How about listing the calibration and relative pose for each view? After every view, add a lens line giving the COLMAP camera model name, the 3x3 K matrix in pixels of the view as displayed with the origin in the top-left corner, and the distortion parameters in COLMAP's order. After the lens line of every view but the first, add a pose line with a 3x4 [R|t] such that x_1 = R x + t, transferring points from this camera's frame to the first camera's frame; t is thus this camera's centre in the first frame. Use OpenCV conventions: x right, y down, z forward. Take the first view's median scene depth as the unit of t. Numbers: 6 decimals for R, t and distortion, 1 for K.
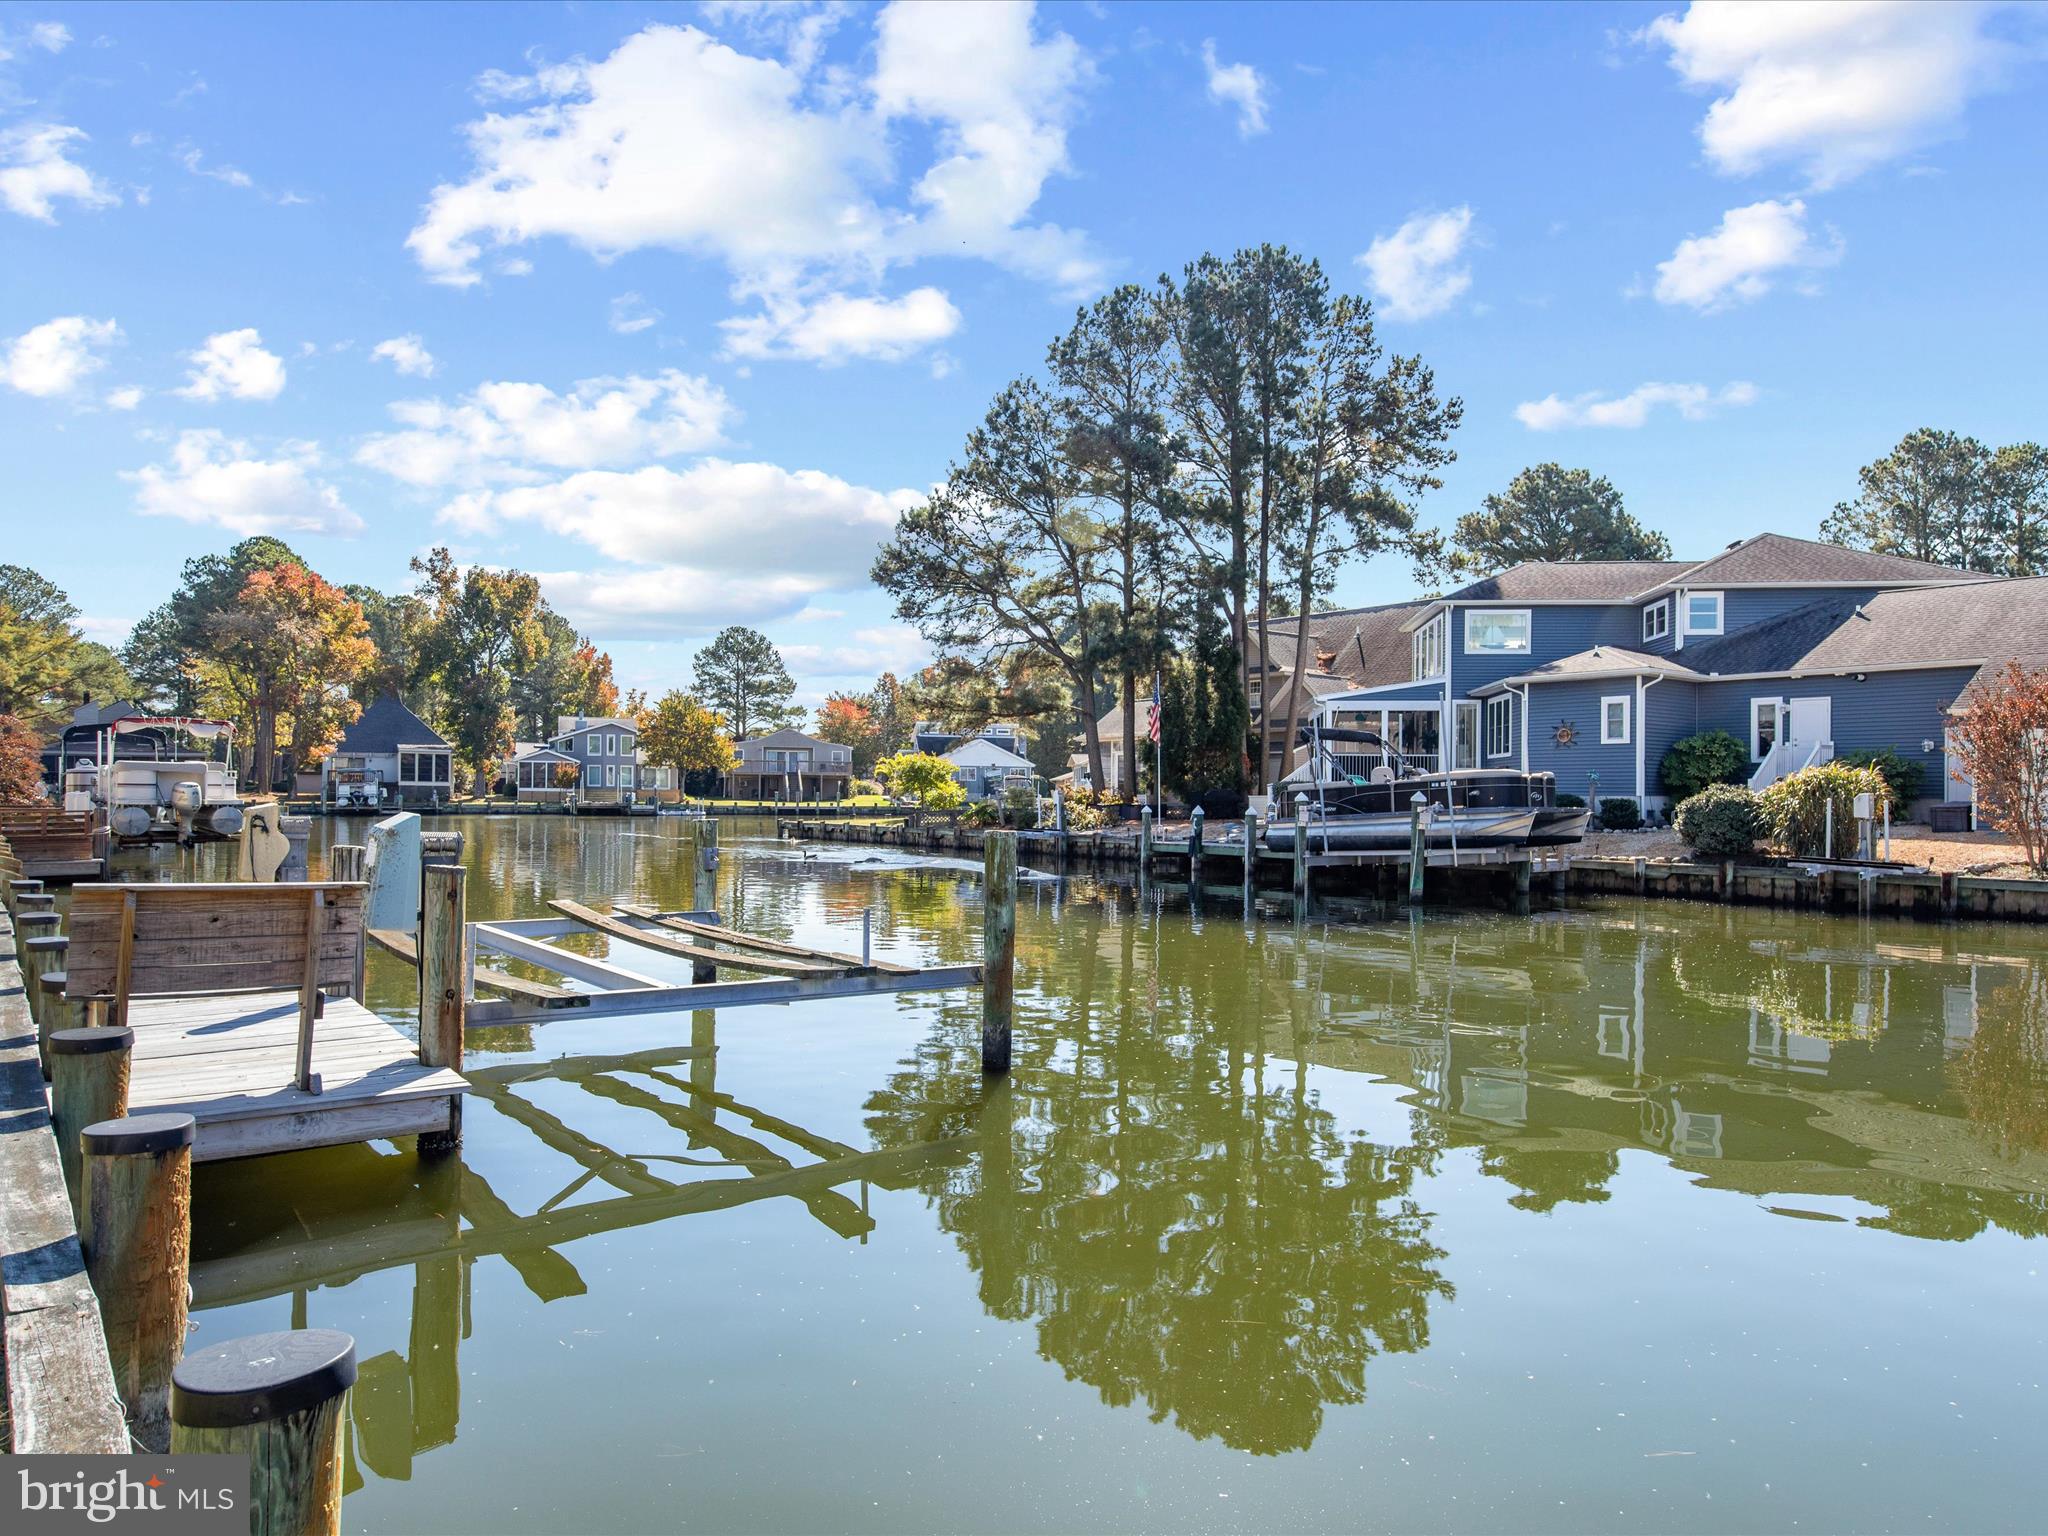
lens RADIAL K [[1323.1, 0, 1028.1], [0, 1323.1, 778.7], [0, 0, 1]] dist [0.016003, -0.000567]
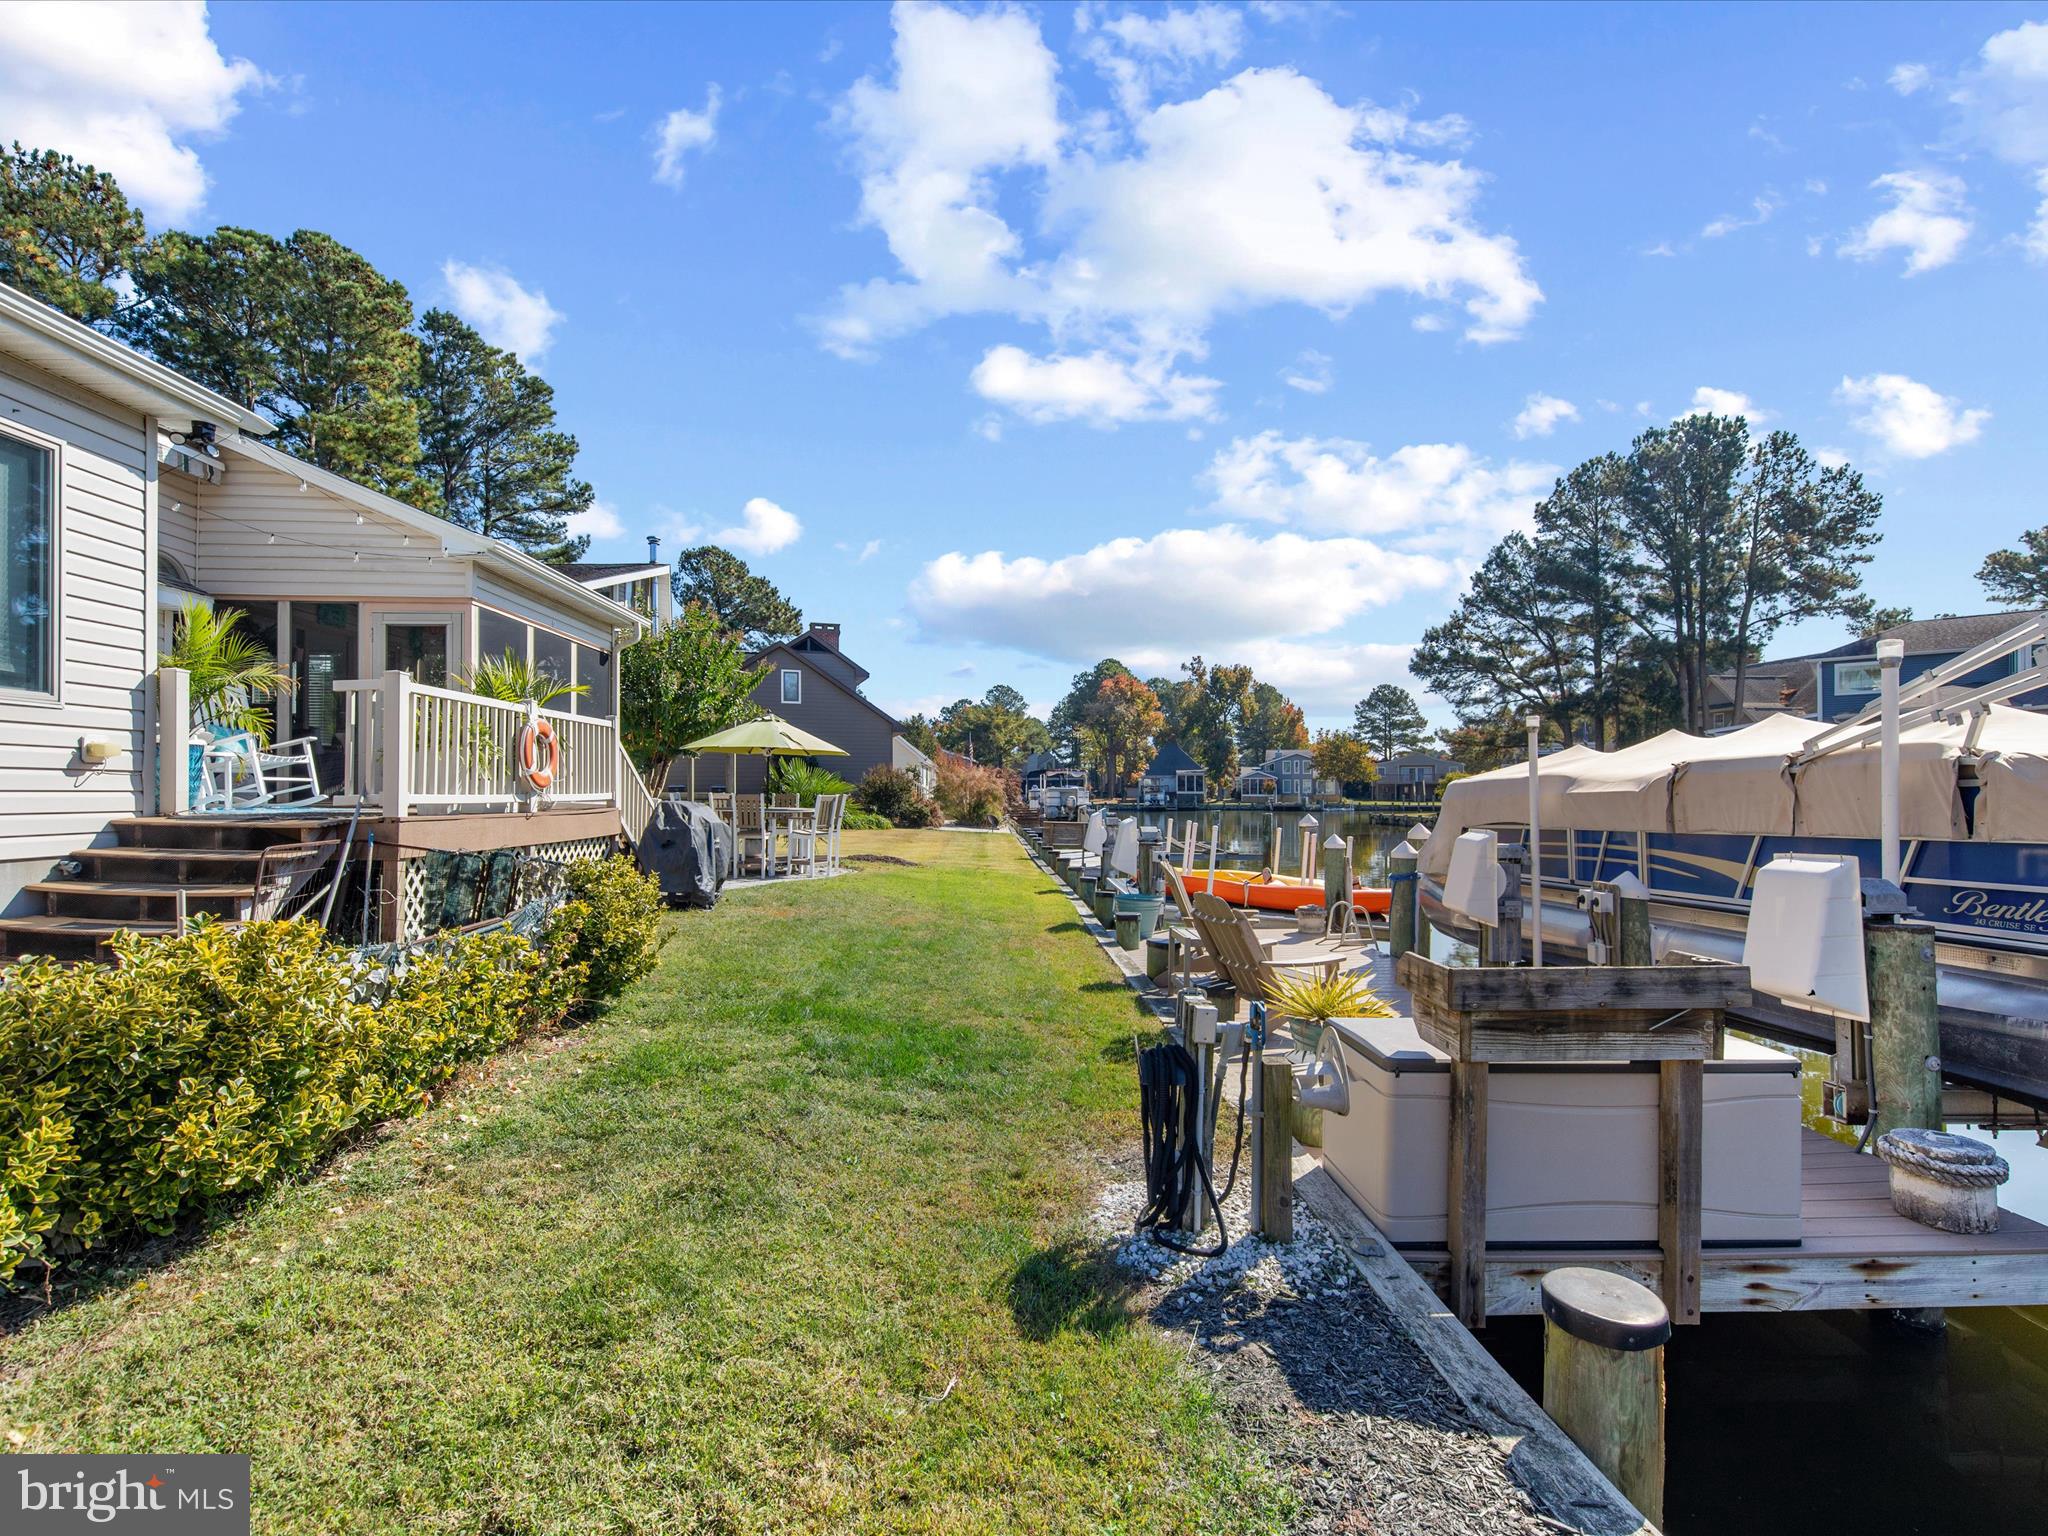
lens RADIAL K [[938.3, 0, 1041.1], [0, 938.3, 784.2], [0, 0, 1]] dist [0.002392, -0.000908]
pose [[0.823003, -0.016210, -0.567806, 0.161997], [0.015452, 0.999862, -0.006148, -0.005333], [0.567827, -0.003714, 0.823140, -0.240161]]
